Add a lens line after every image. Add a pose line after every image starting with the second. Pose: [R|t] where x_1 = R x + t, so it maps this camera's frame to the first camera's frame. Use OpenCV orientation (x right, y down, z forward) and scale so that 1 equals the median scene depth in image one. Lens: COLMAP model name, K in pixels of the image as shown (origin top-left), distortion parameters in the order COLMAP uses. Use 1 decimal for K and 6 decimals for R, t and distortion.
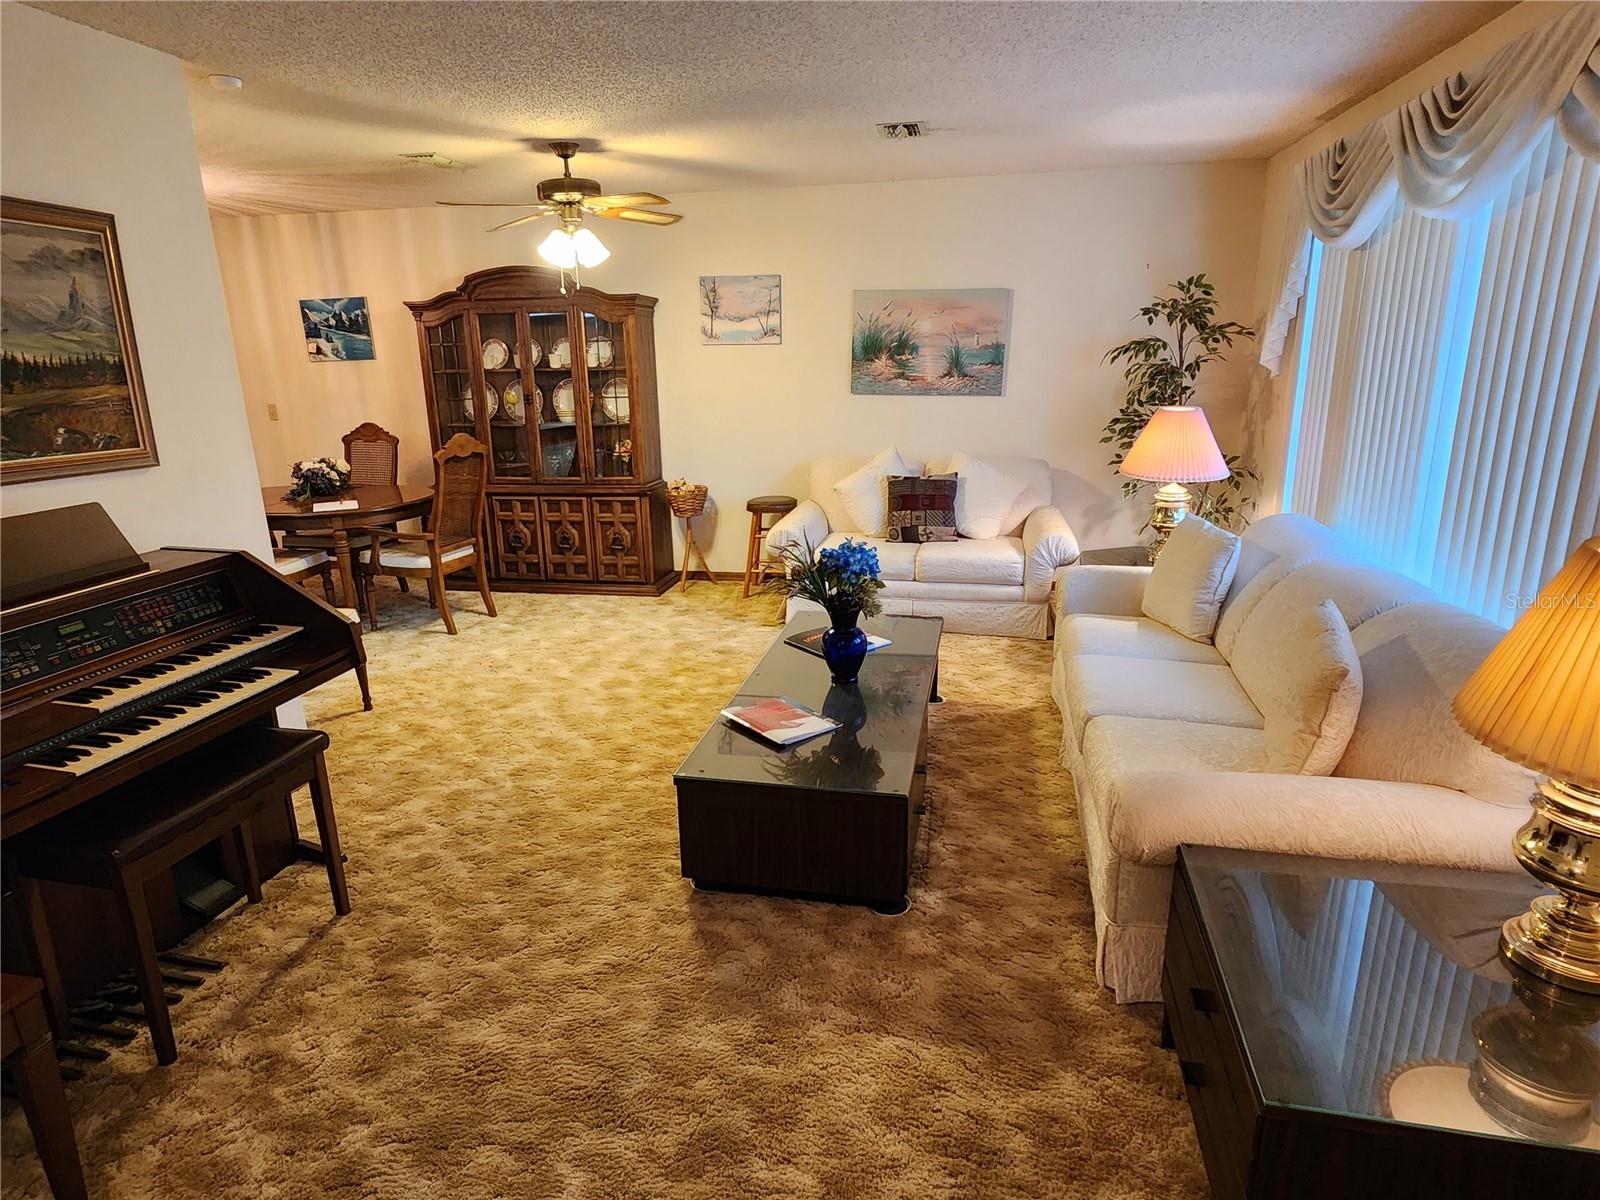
lens RADIAL K [[921.9, 0, 797.1], [0, 921.9, 595.7], [0, 0, 1]] dist [0.017886, -0.006792]
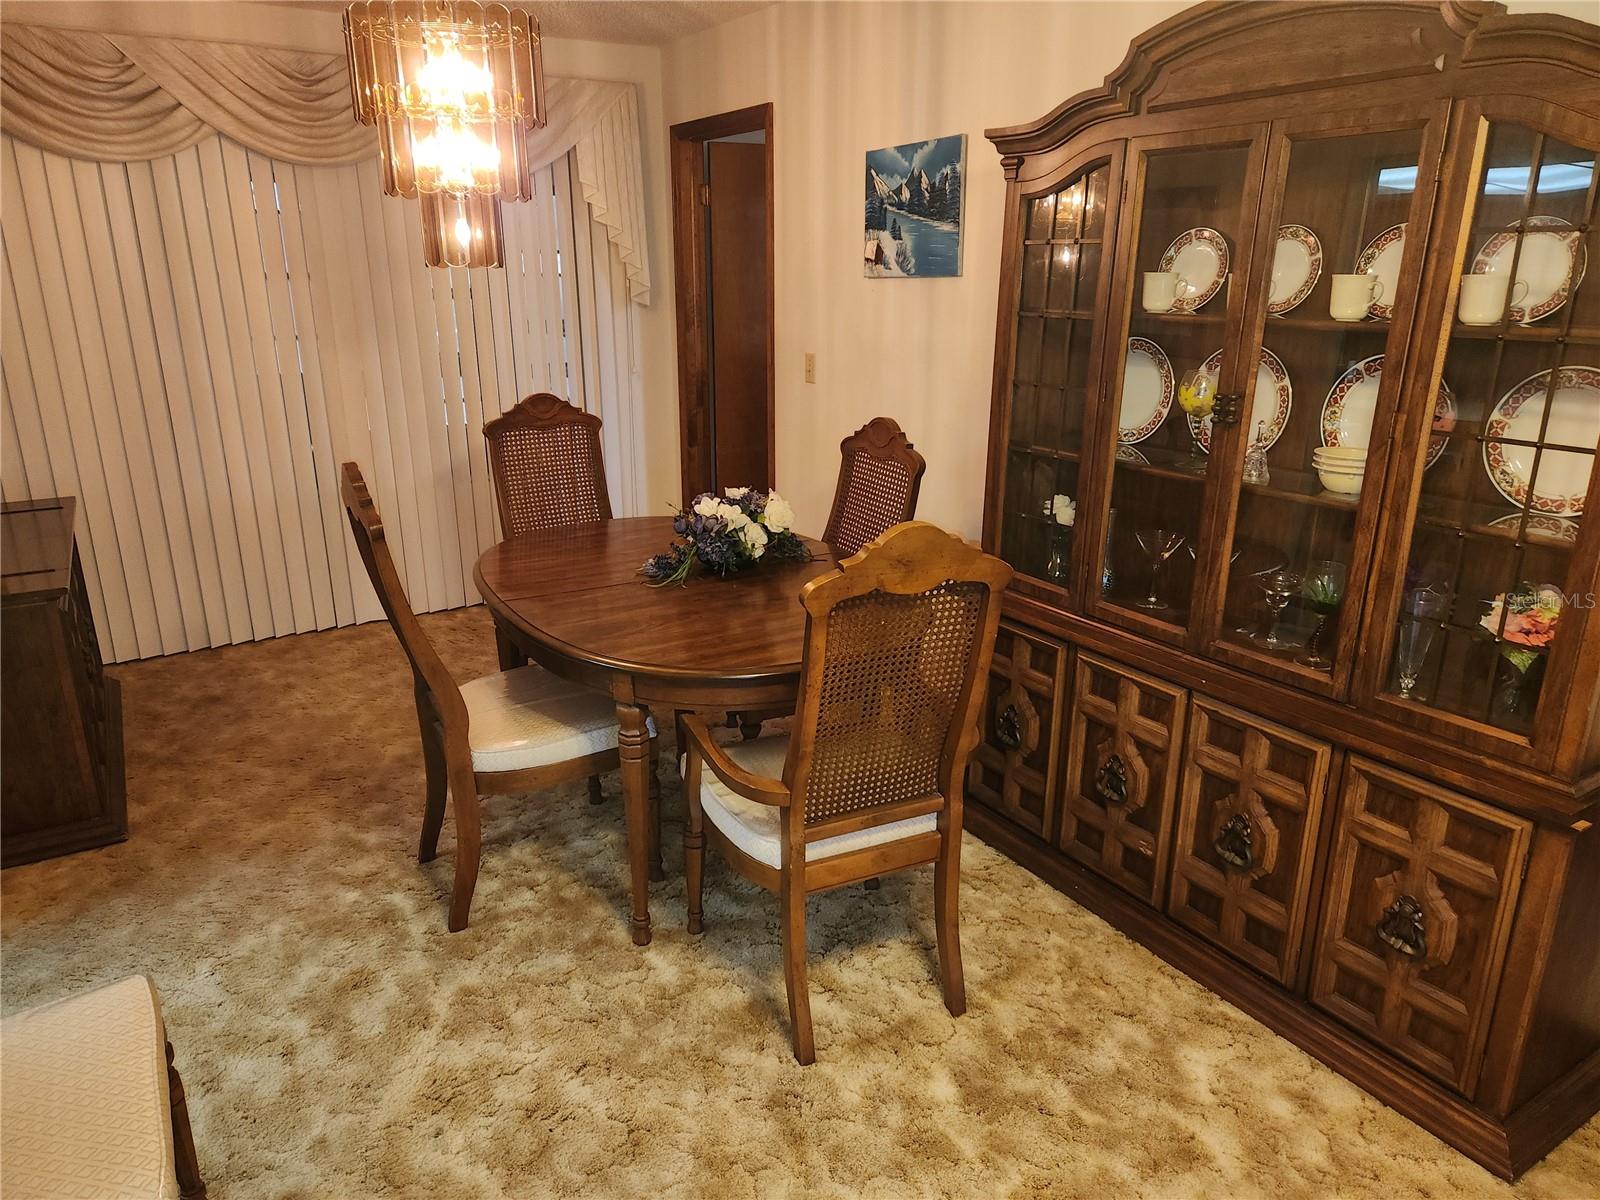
lens RADIAL K [[1071.3, 0, 800.4], [0, 1071.3, 595.8], [0, 0, 1]] dist [0.078069, -0.067226]
pose [[0.697254, 0.235031, -0.677198, -0.117213], [-0.209378, 0.970297, 0.121176, -0.160456], [0.685564, 0.057300, 0.725754, 0.606169]]
